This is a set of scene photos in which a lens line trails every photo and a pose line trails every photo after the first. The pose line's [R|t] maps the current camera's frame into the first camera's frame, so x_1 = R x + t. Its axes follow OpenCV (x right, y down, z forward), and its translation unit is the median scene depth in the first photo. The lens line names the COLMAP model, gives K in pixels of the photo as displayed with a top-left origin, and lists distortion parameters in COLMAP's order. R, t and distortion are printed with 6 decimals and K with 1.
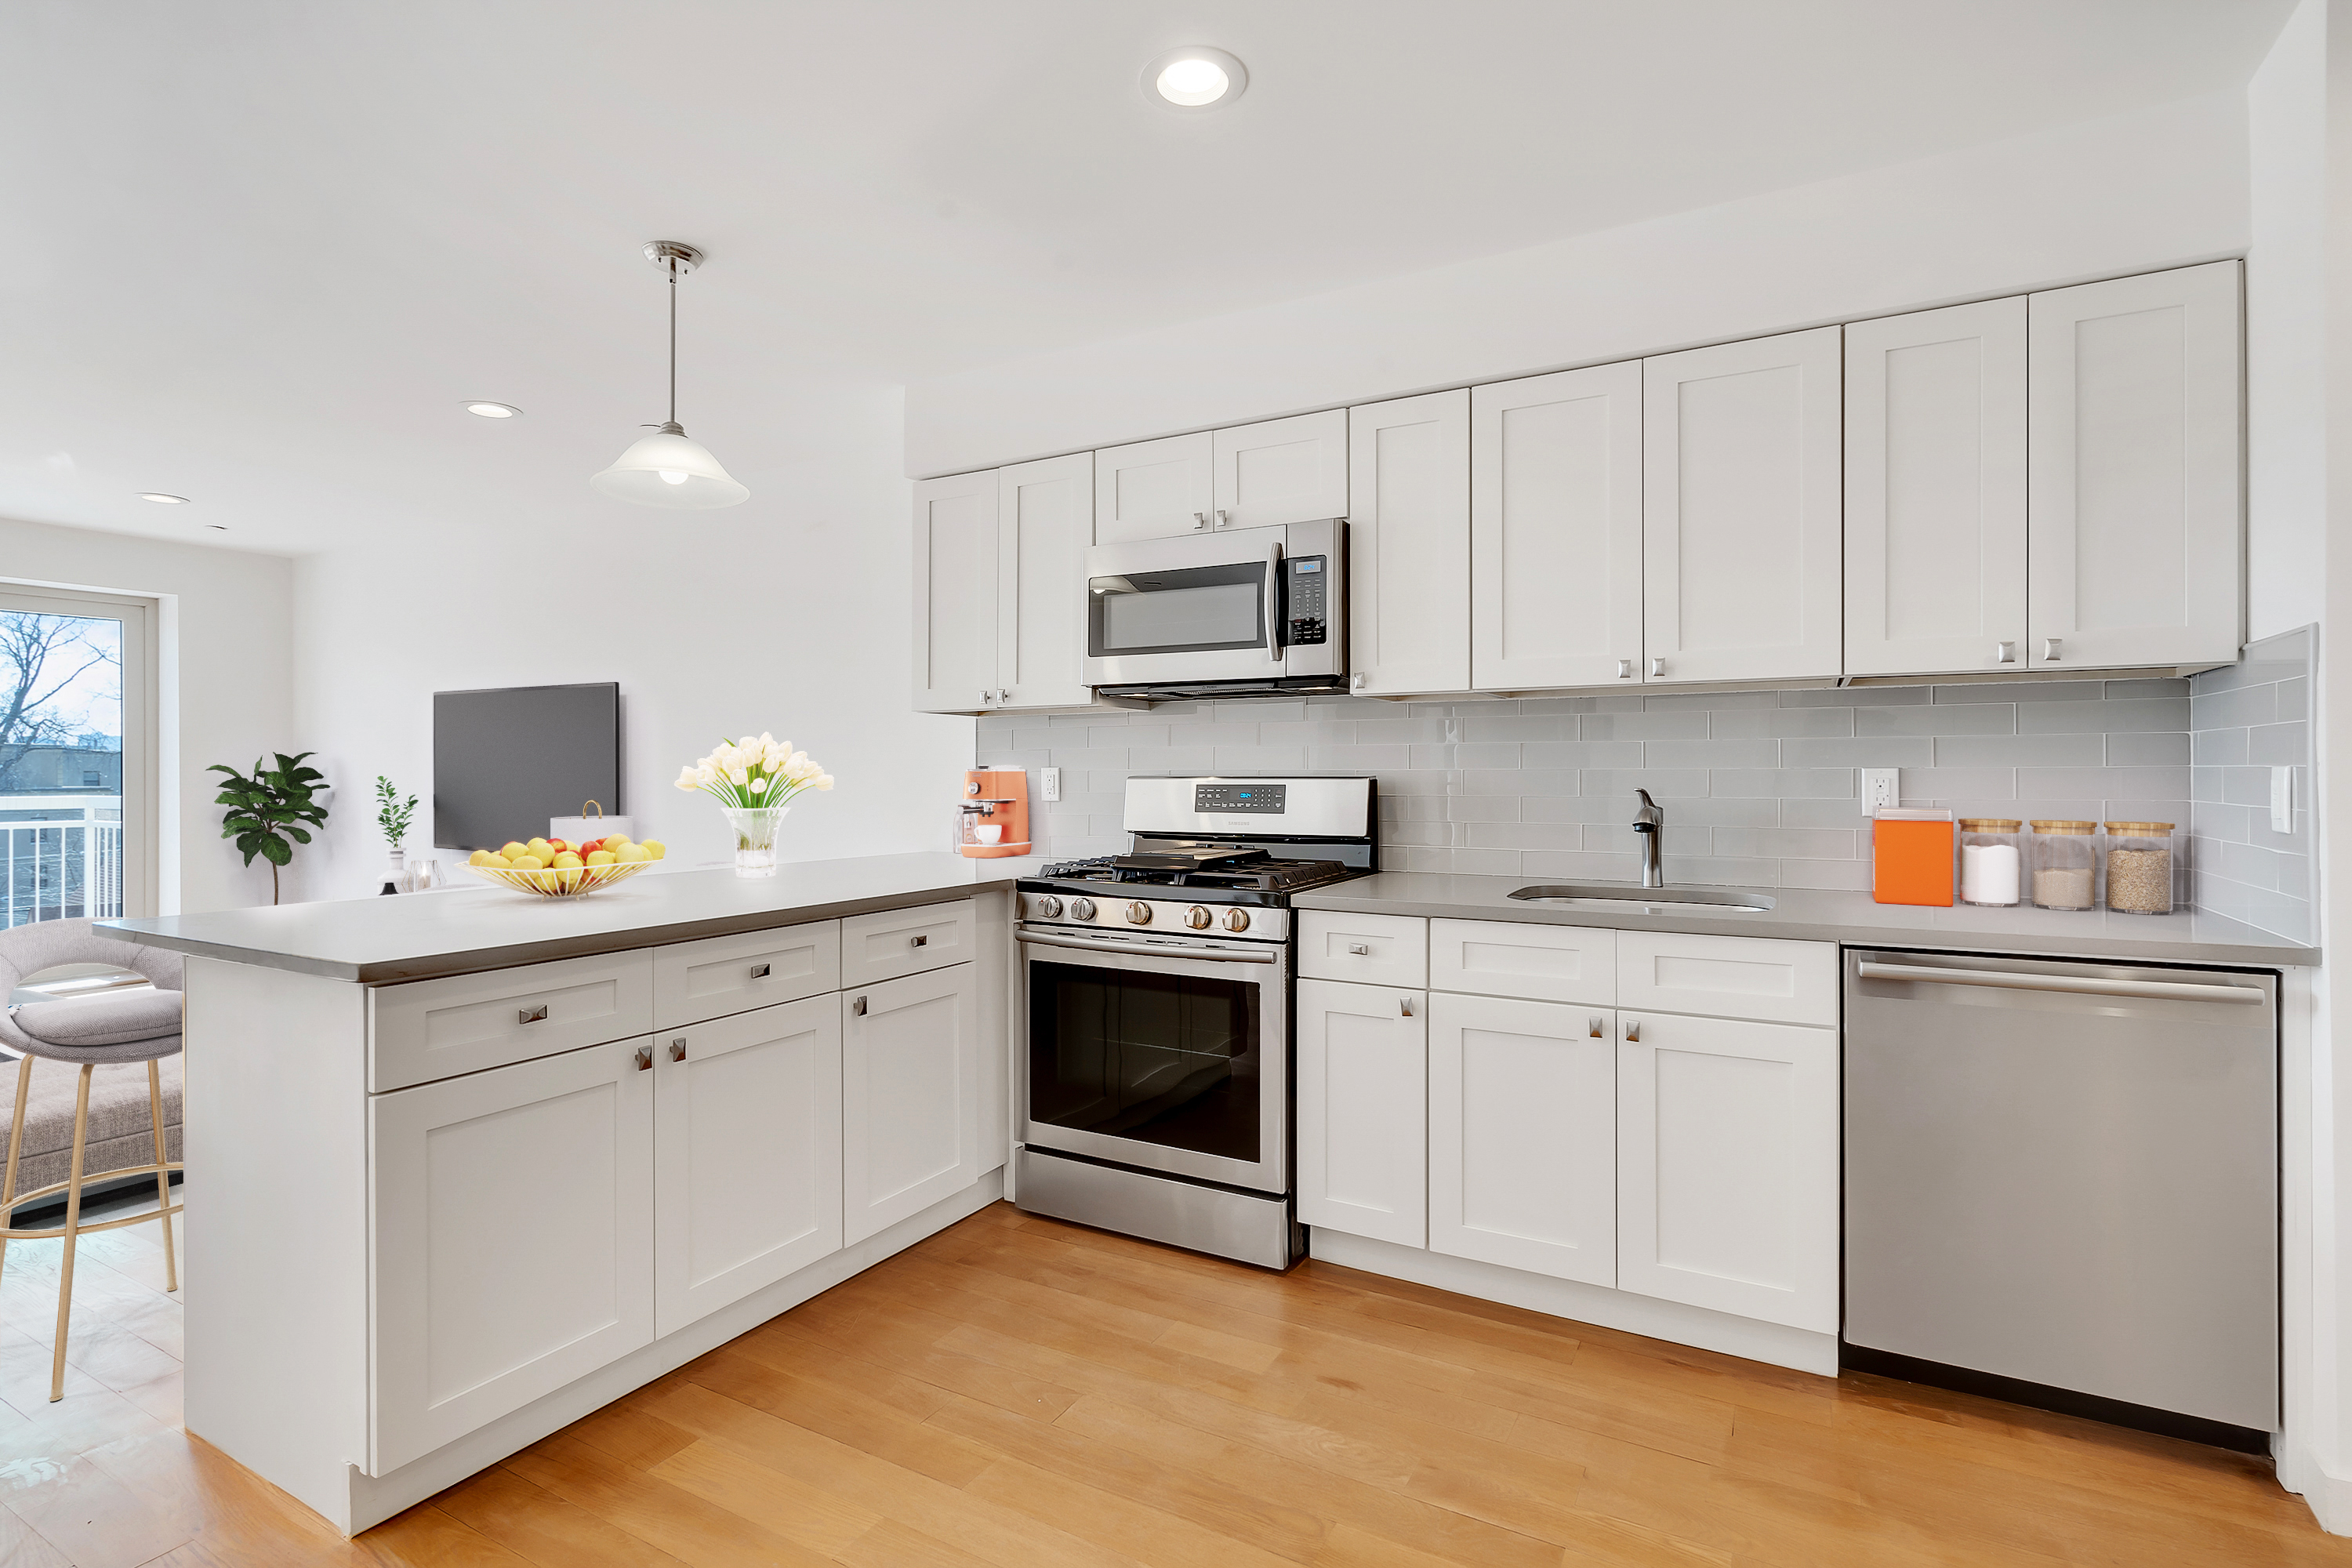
lens RADIAL K [[1142.2, 0, 1176.4], [0, 1142.2, 783.8], [0, 0, 1]] dist [-0.001756, 0.002236]
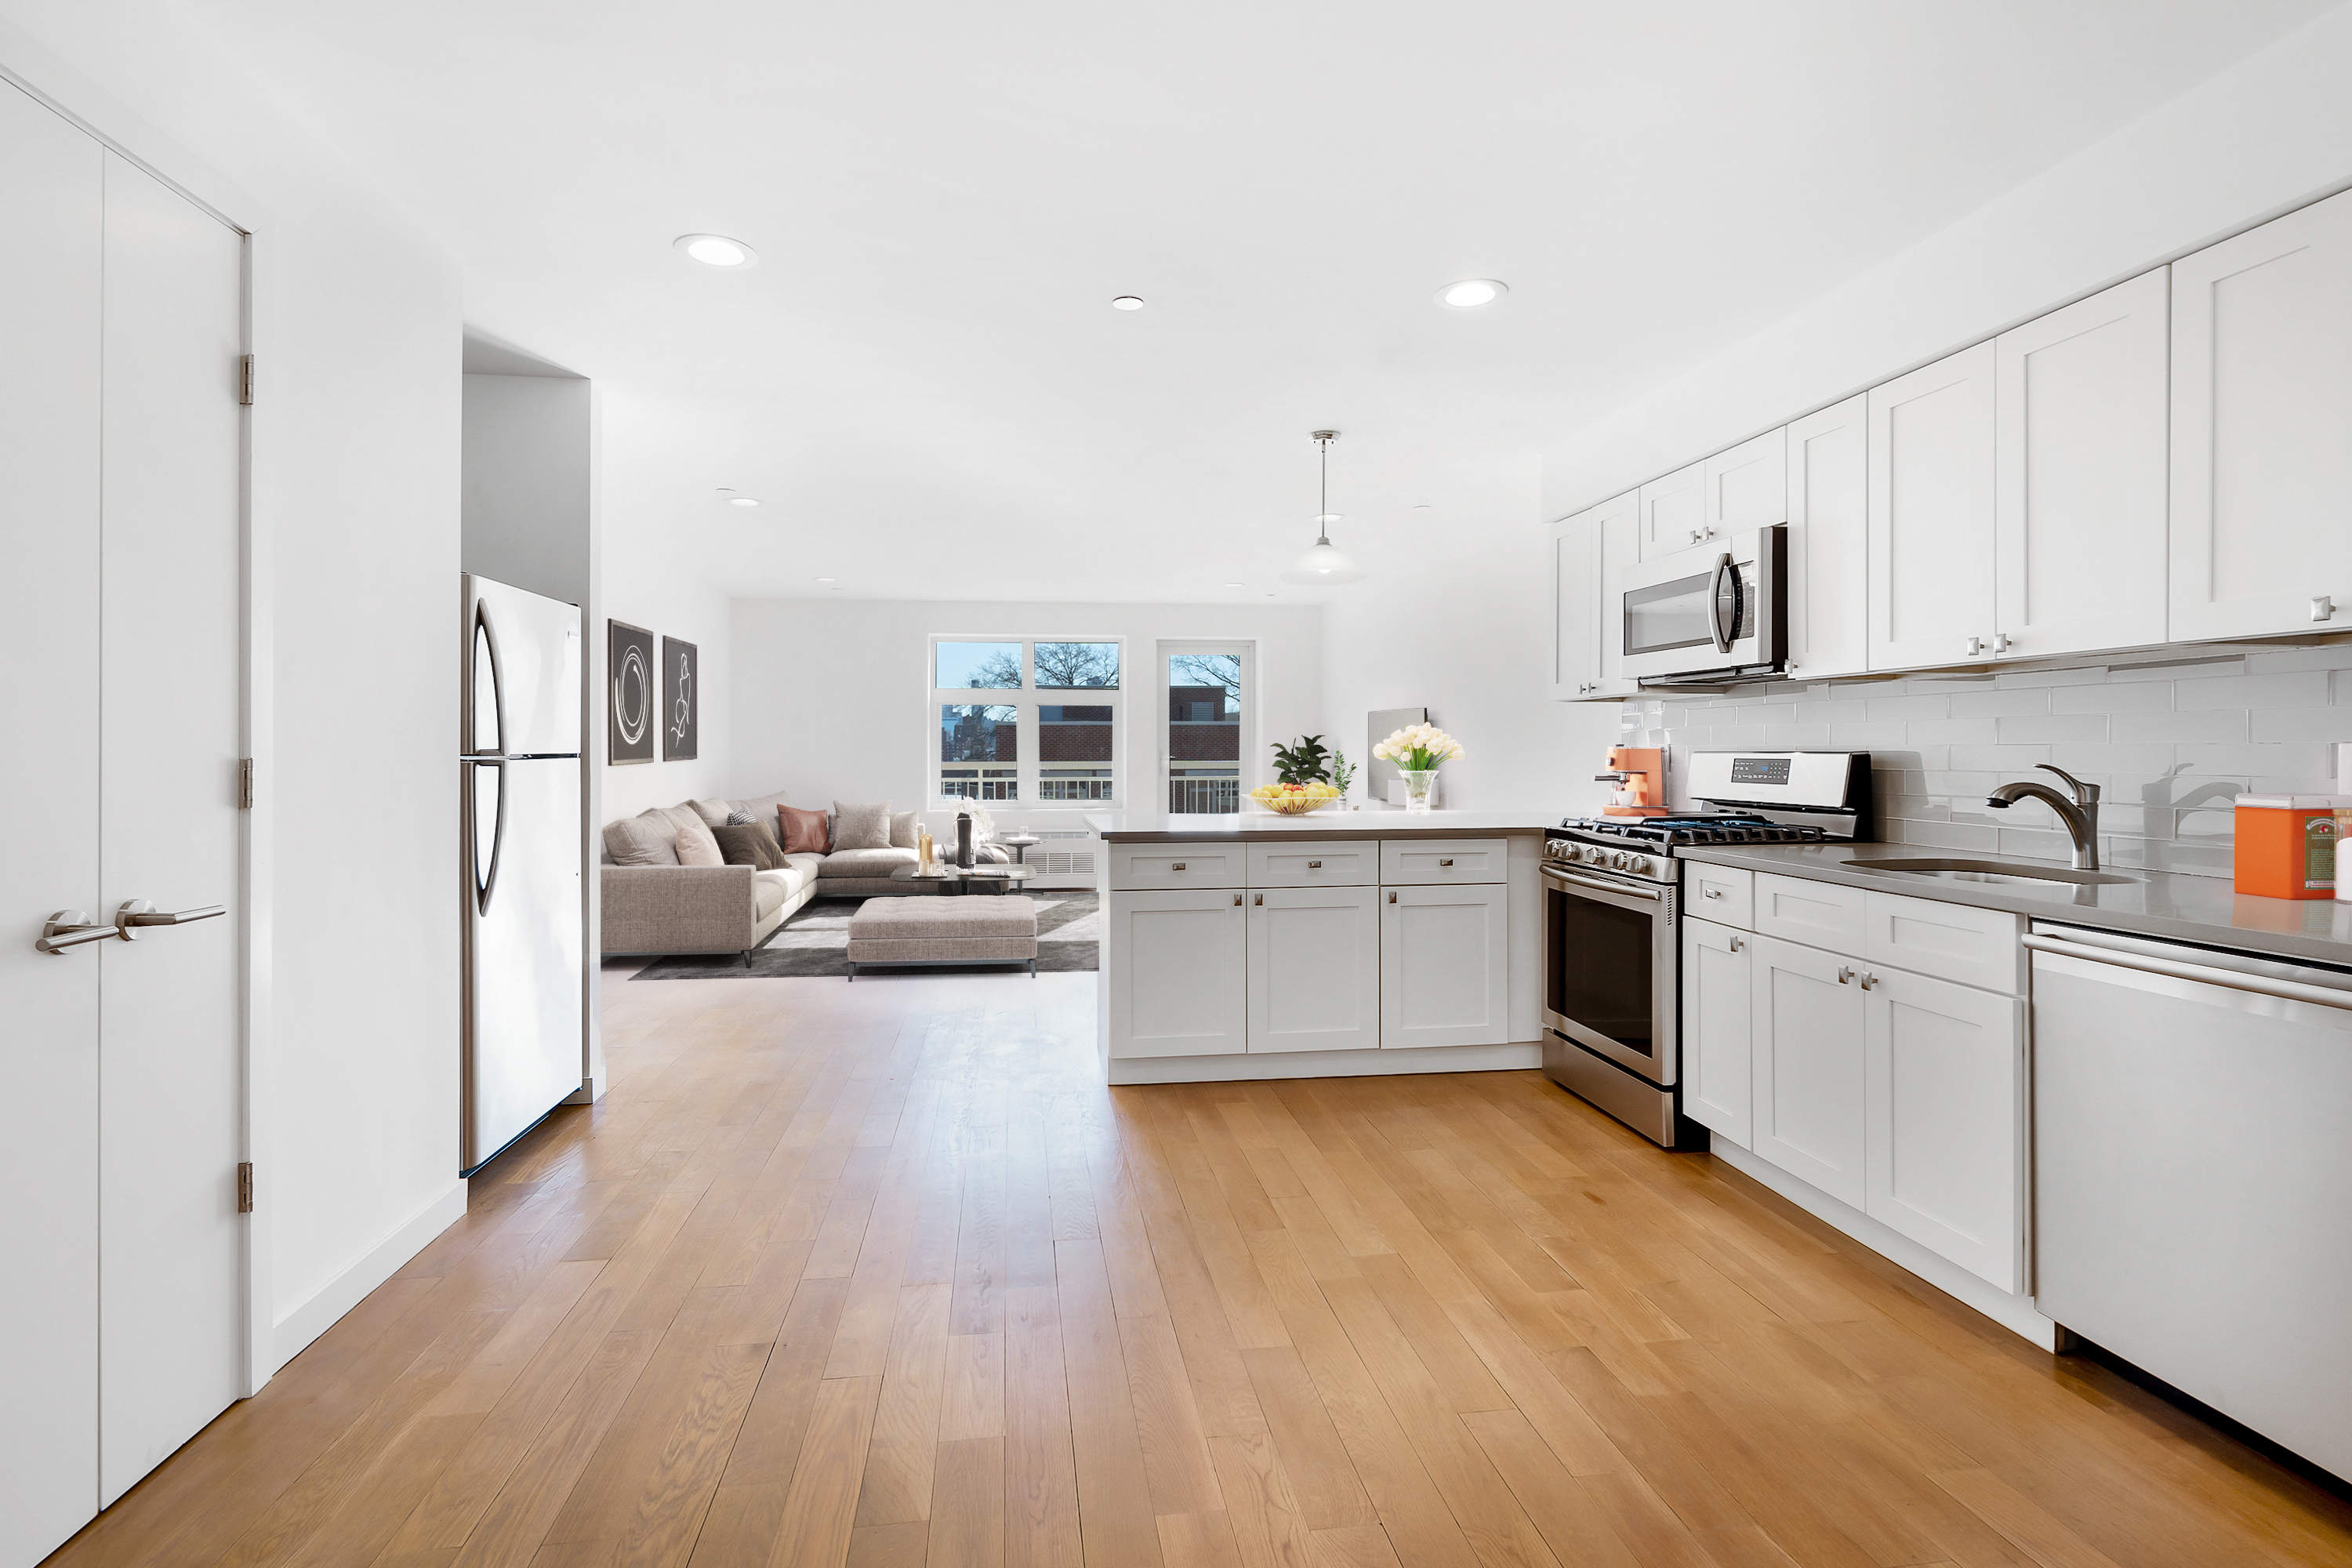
lens RADIAL K [[1096.4, 0, 1176.0], [0, 1096.4, 760.3], [0, 0, 1]] dist [0.023537, 0.000364]
pose [[0.627082, 0.007609, -0.778916, 0.679148], [-0.005251, 0.999971, 0.005541, -0.000671], [0.778935, 0.000616, 0.627104, -0.169575]]
